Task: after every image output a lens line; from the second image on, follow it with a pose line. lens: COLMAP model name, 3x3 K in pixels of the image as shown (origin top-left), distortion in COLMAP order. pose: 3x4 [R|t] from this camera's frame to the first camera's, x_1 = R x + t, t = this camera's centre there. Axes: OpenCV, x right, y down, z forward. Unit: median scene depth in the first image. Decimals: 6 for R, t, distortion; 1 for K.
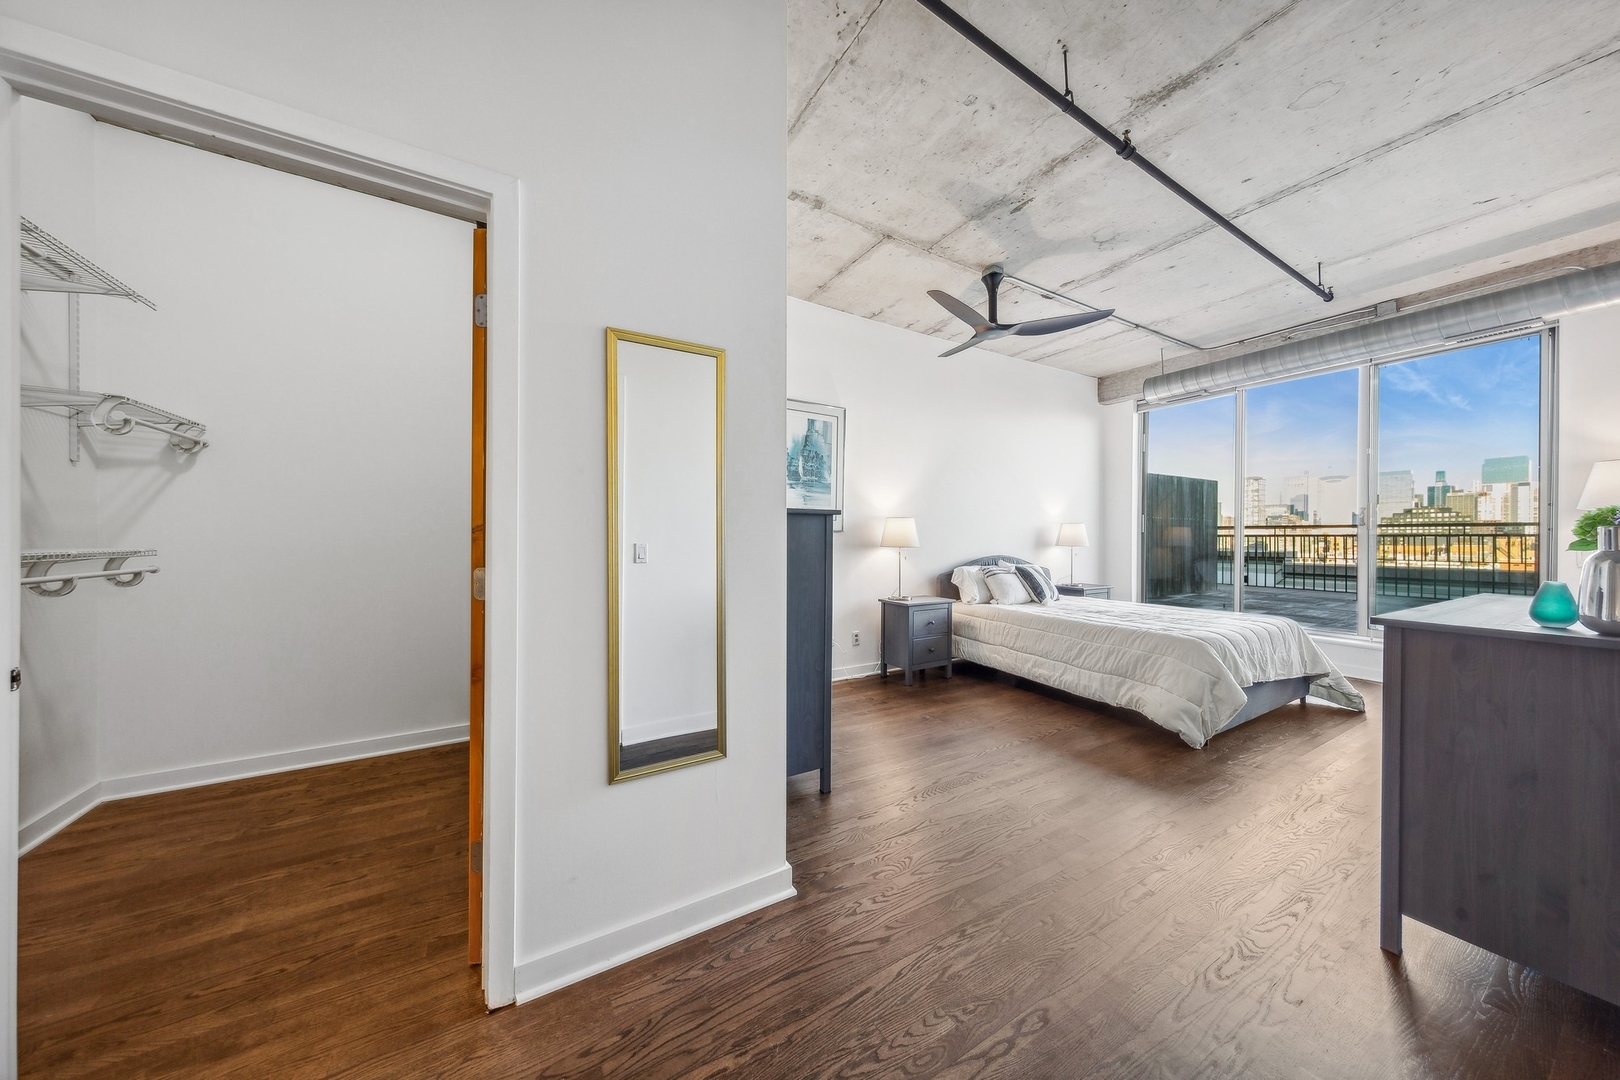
lens RADIAL K [[521.9, 0, 812.5], [0, 521.9, 540.0], [0, 0, 1]] dist [-0.020557, 0.000512]
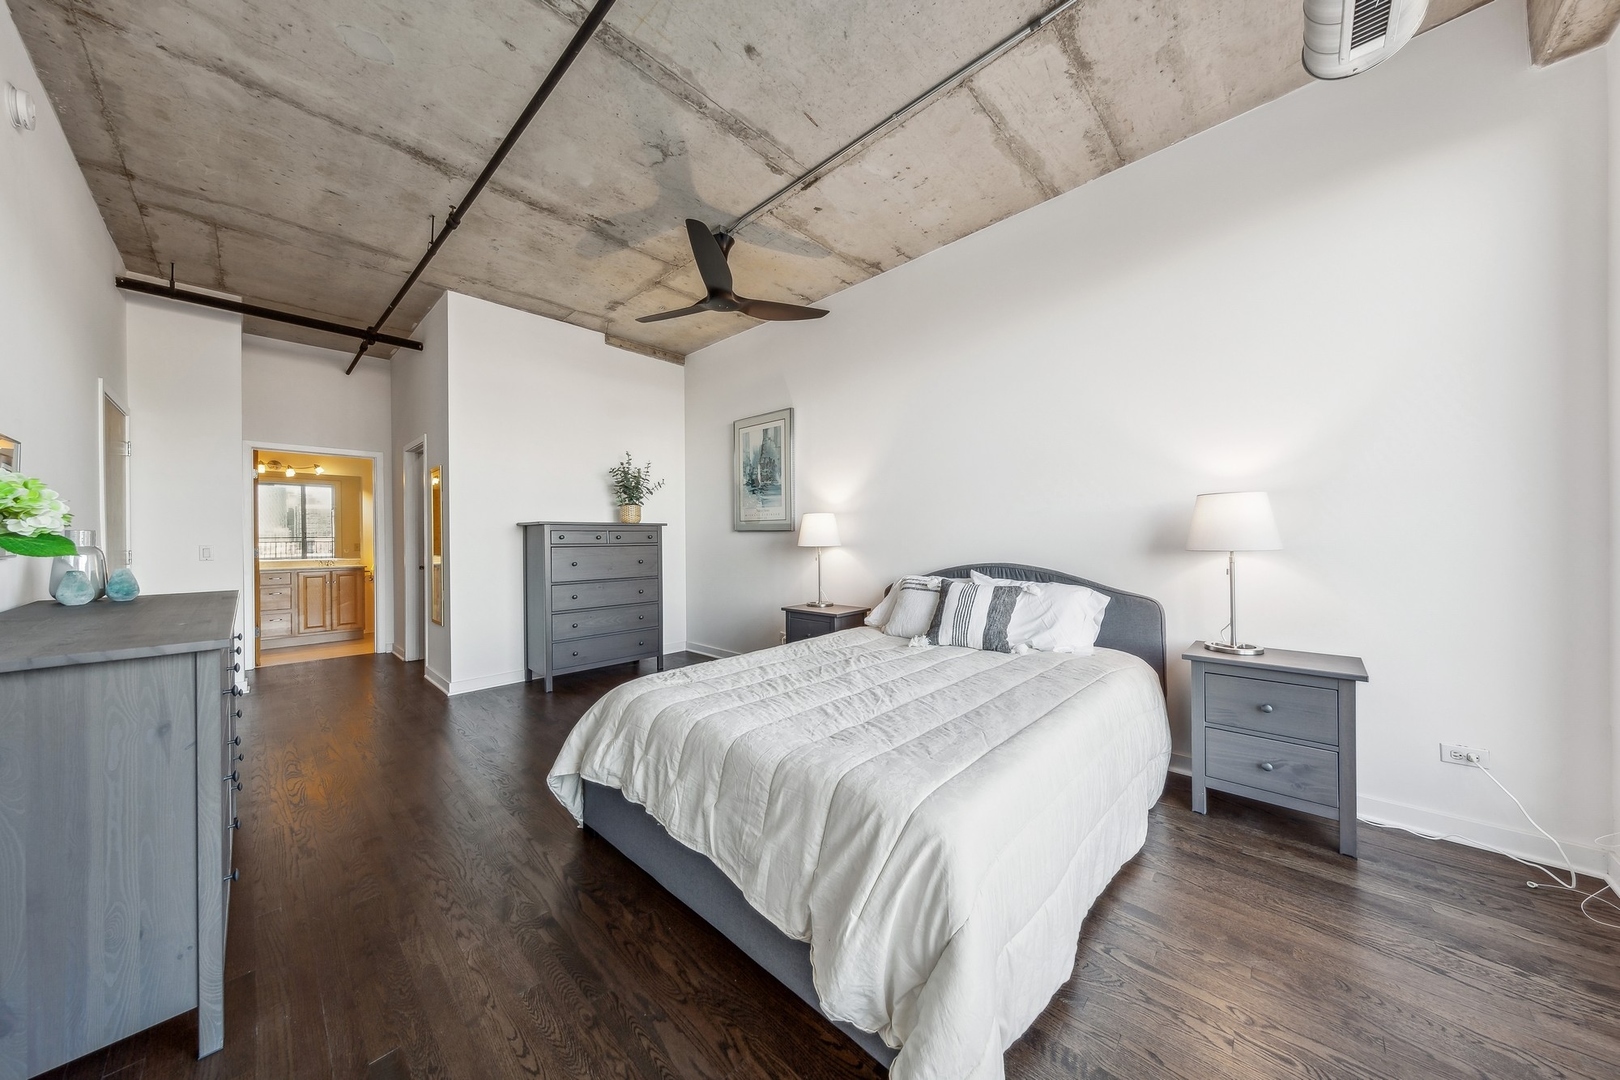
lens RADIAL K [[521.9, 0, 807.1], [0, 521.9, 539.5], [0, 0, 1]] dist [-0.020557, 0.000512]
pose [[0.286782, -0.009507, -0.957949, 1.492624], [0.009850, 0.999927, -0.006975, 0.012967], [0.957945, -0.007436, 0.286854, 1.070176]]
